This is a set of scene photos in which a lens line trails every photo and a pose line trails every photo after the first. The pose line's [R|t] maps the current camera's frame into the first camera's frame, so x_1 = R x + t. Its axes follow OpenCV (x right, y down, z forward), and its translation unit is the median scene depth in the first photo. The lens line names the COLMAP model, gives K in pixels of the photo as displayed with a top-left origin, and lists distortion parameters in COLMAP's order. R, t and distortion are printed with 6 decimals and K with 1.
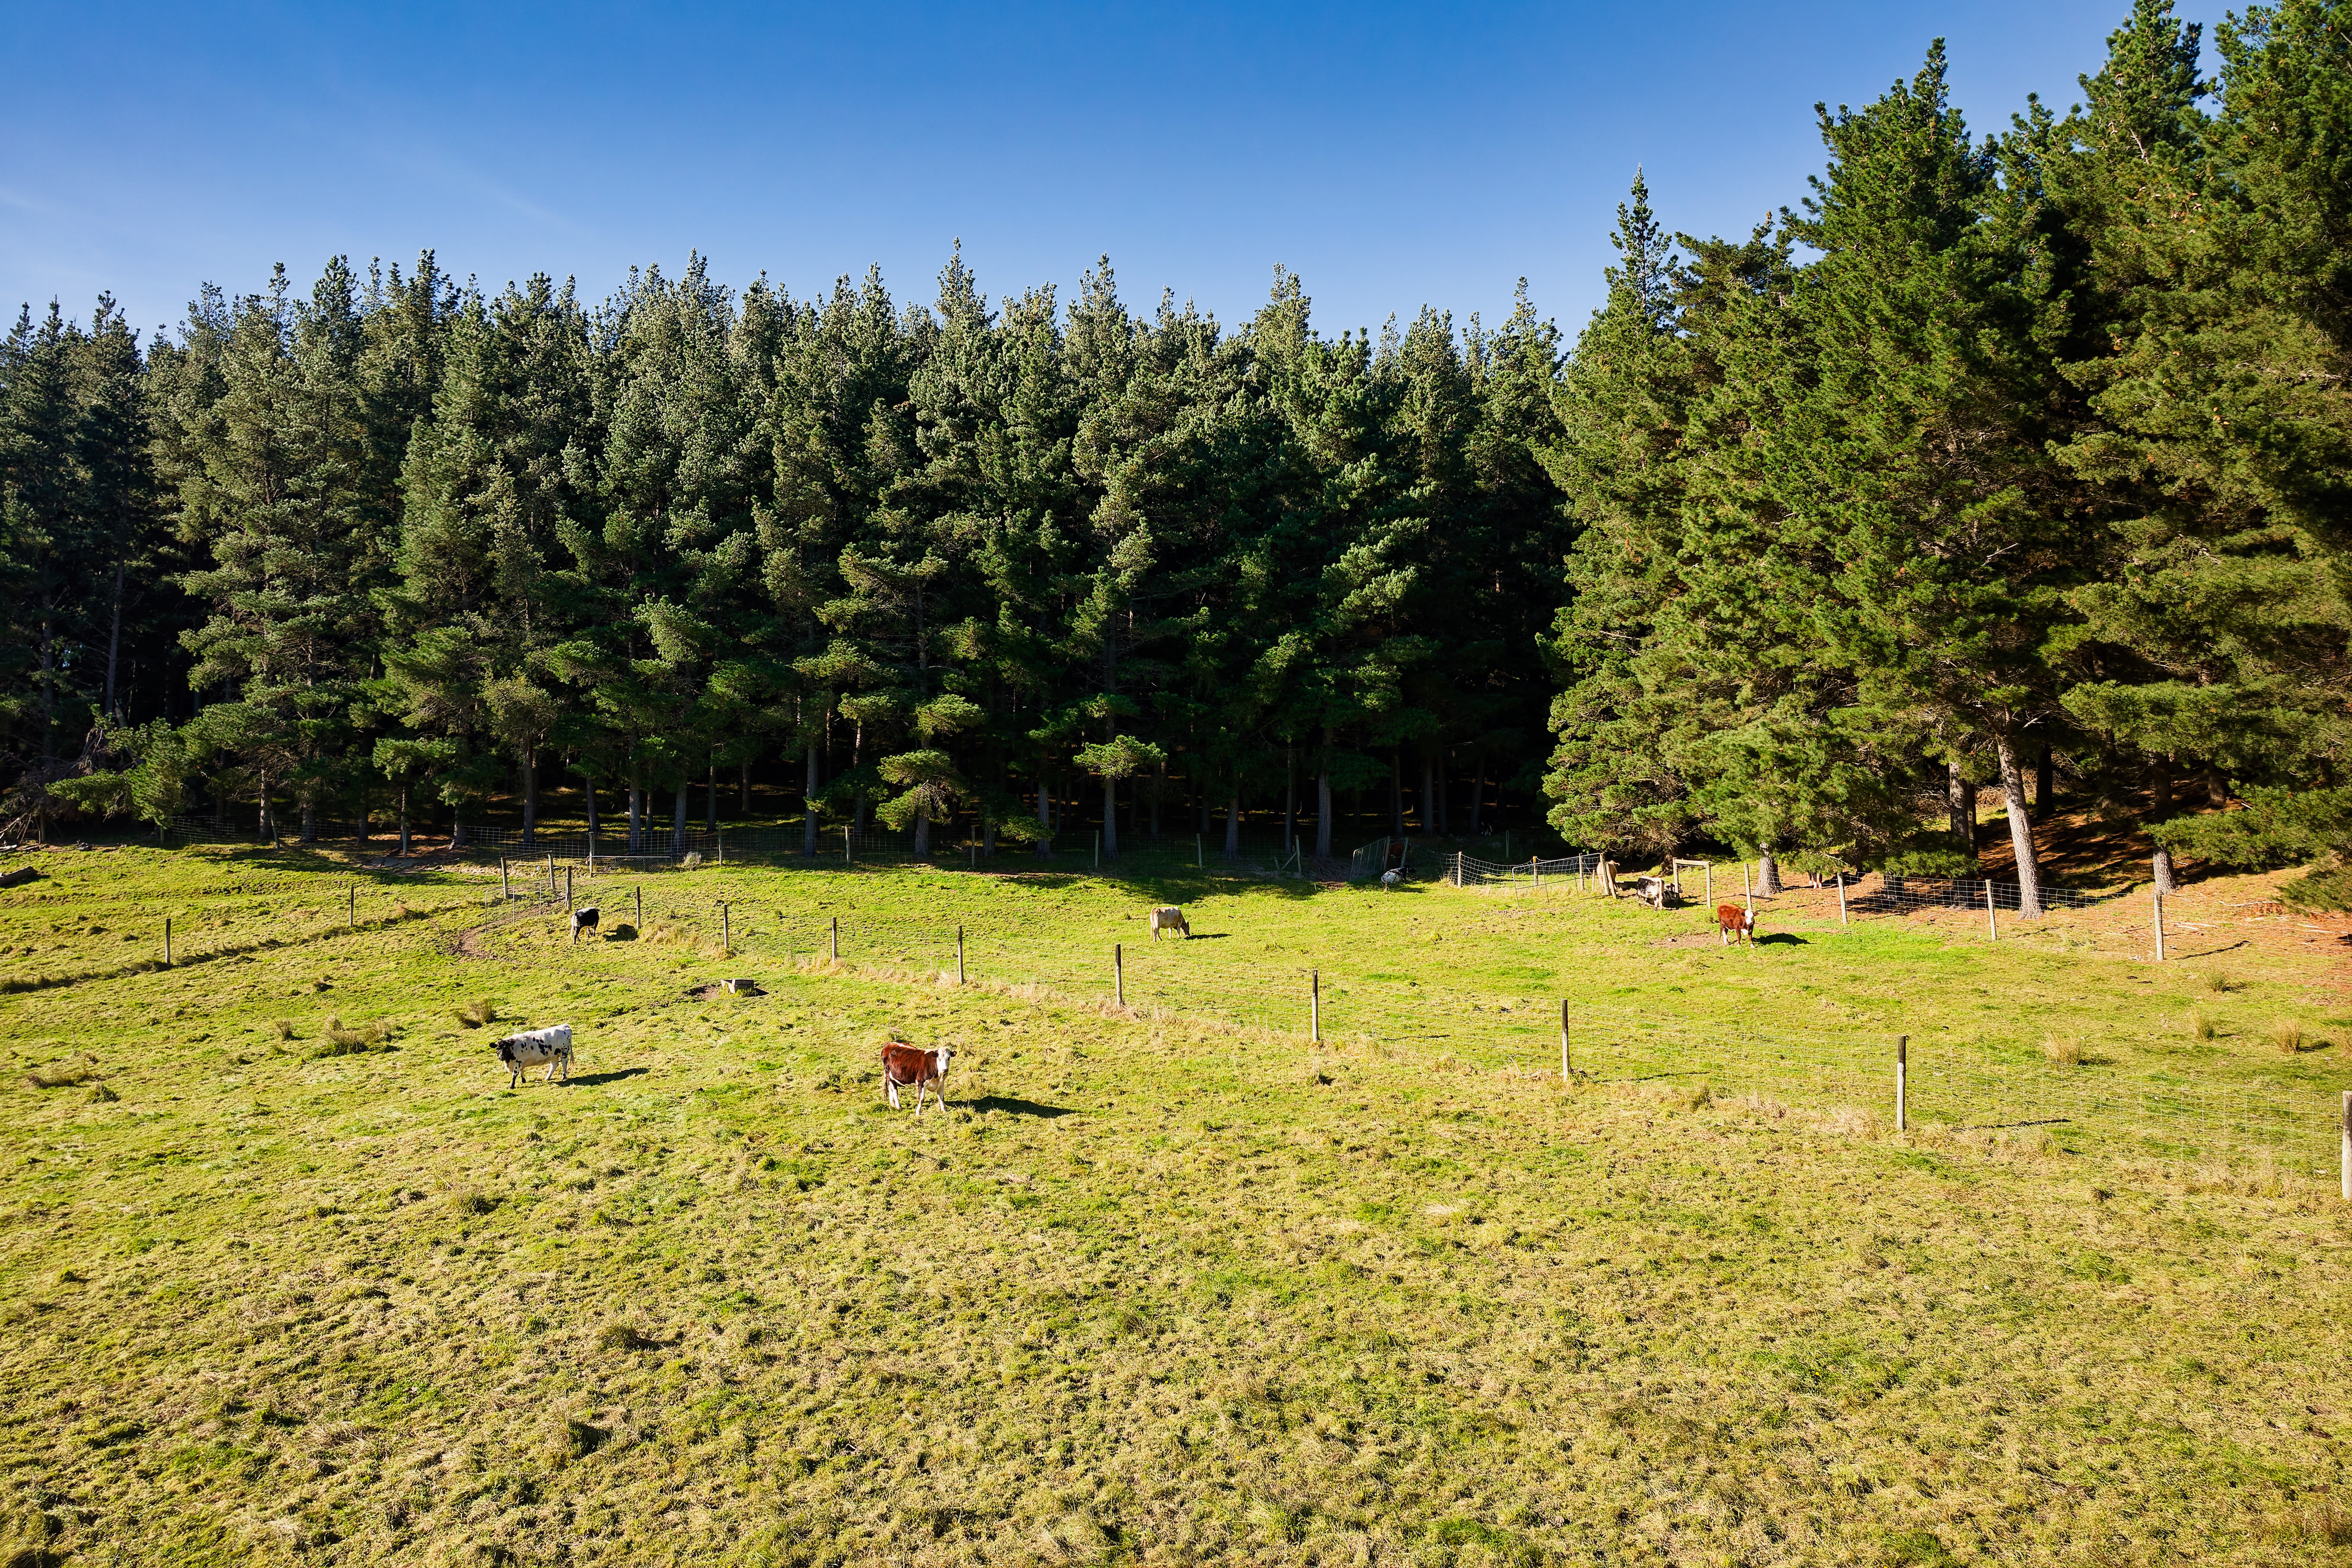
lens RADIAL K [[1563.4, 0, 1176.0], [0, 1563.4, 784.0], [0, 0, 1]] dist [0.000255, -0.001164]
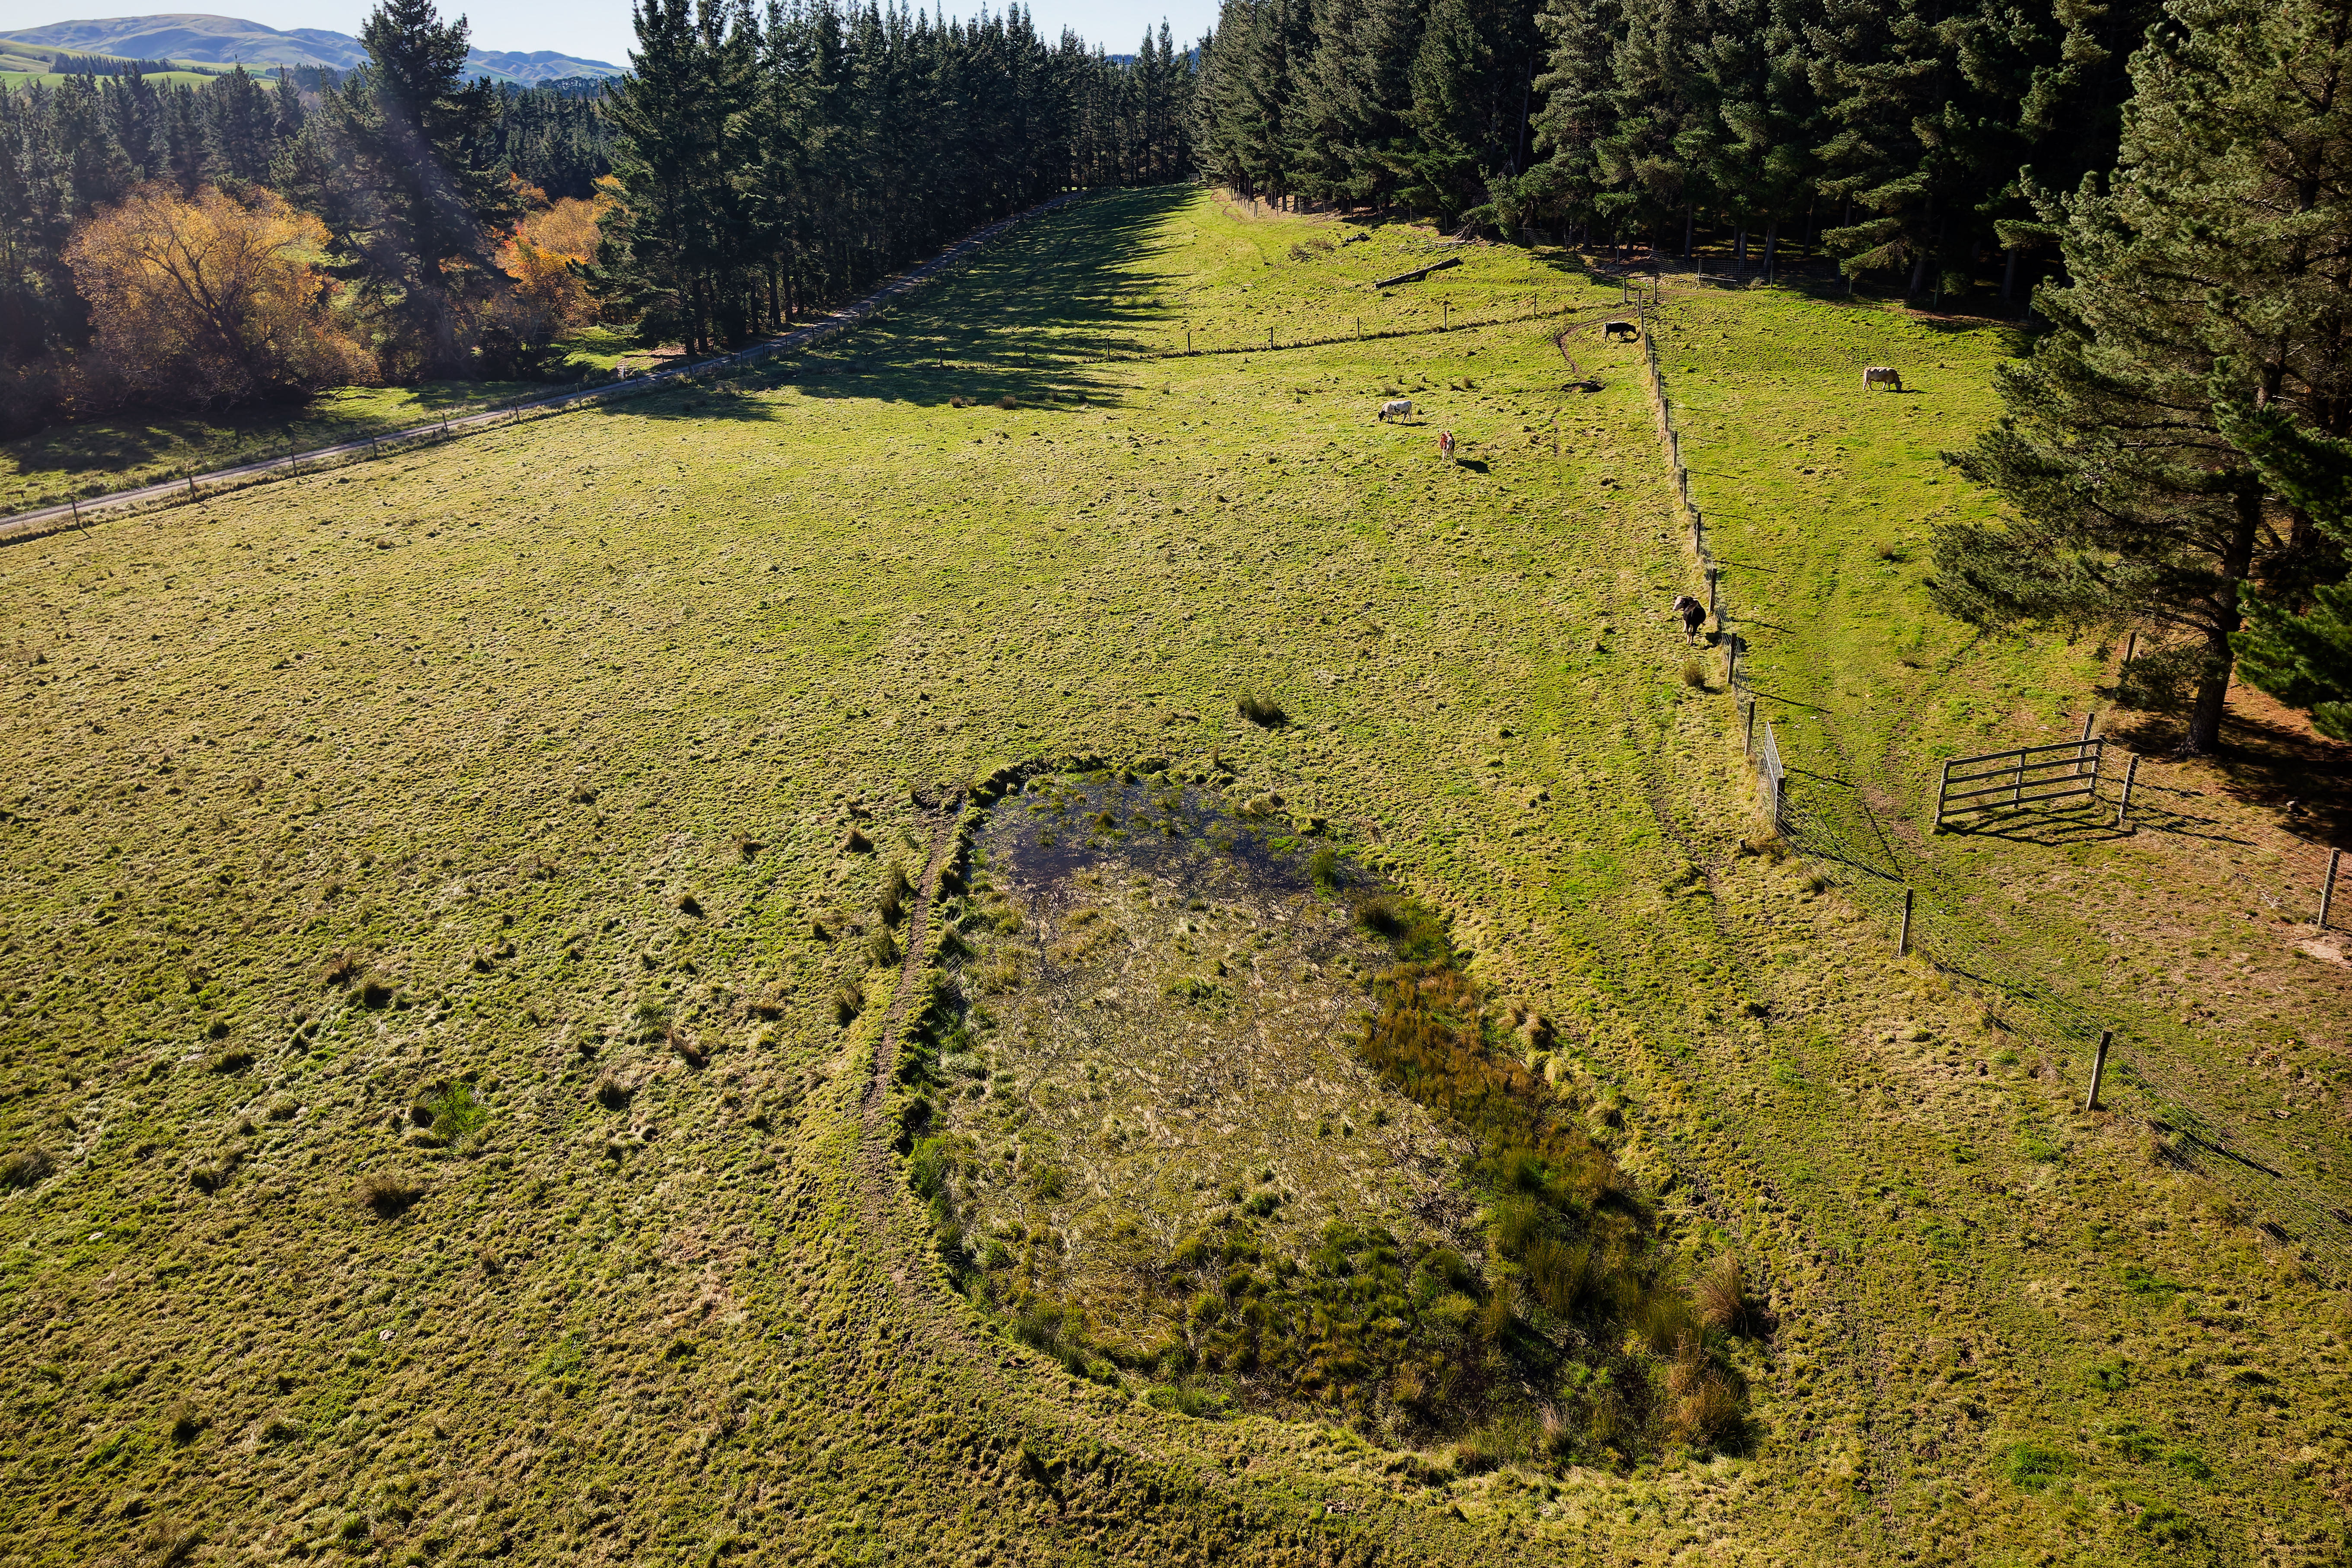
lens RADIAL K [[1563.4, 0, 1176.0], [0, 1563.4, 784.0], [0, 0, 1]] dist [0.000255, -0.001164]
pose [[0.506594, 0.344503, -0.790367, 0.757976], [0.042465, 0.905621, 0.421958, -0.172311], [0.861138, -0.247324, 0.444153, -0.262997]]
